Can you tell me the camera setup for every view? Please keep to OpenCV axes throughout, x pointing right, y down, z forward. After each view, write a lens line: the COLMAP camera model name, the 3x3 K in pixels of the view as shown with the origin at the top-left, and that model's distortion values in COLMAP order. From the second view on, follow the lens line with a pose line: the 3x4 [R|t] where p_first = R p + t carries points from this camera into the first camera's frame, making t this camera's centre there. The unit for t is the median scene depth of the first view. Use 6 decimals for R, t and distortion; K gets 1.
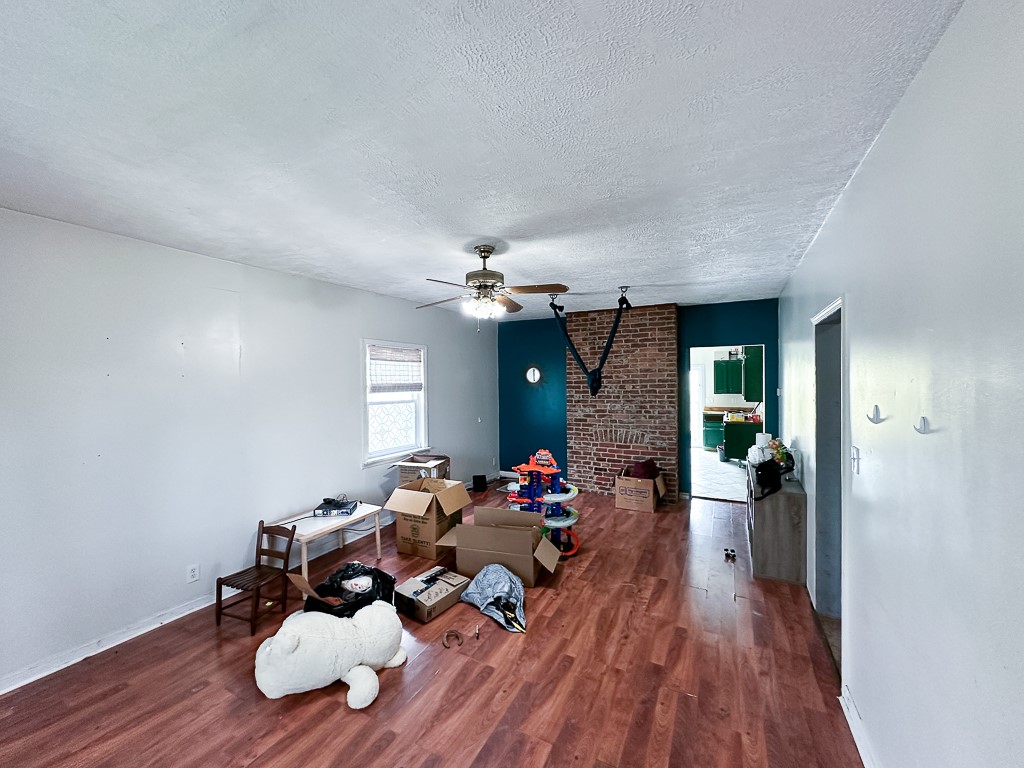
lens RADIAL K [[406.8, 0, 511.5], [0, 406.8, 386.8], [0, 0, 1]] dist [0.000902, 0.000087]
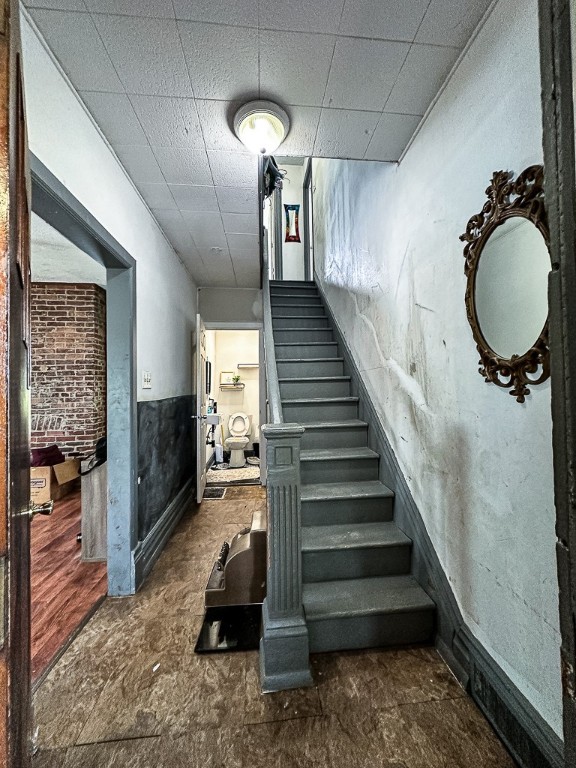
lens RADIAL K [[305.1, 0, 289.4], [0, 305.1, 382.6], [0, 0, 1]] dist [0.000902, 0.000087]
pose [[0.834433, 0.005585, 0.551080, 0.379340], [0.009256, 0.999666, -0.024147, 0.055767], [-0.551031, 0.025250, 0.834103, 0.122137]]
